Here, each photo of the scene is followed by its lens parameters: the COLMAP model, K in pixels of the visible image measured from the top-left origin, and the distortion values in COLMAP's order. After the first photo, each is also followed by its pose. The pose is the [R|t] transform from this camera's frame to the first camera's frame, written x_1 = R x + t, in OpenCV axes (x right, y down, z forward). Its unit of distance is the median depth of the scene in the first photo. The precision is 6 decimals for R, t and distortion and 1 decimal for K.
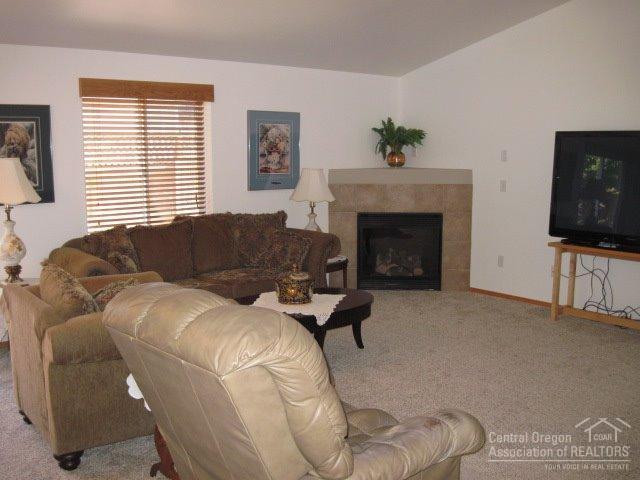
lens RADIAL K [[653.6, 0, 320.3], [0, 653.6, 240.5], [0, 0, 1]] dist [-0.080437, 0.000000]
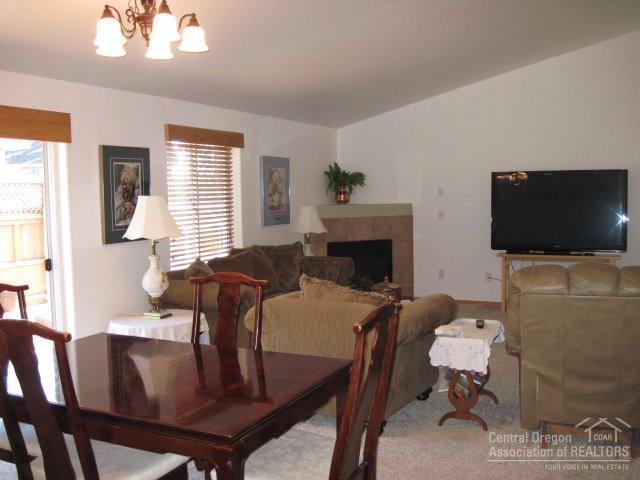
lens RADIAL K [[653.6, 0, 320.7], [0, 653.6, 240.6], [0, 0, 1]] dist [-0.080437, 0.000000]
pose [[0.900728, -0.048457, 0.431672, -0.509008], [0.079850, 0.995294, -0.054890, 0.019151], [-0.426980, 0.083910, 0.900359, -0.062090]]
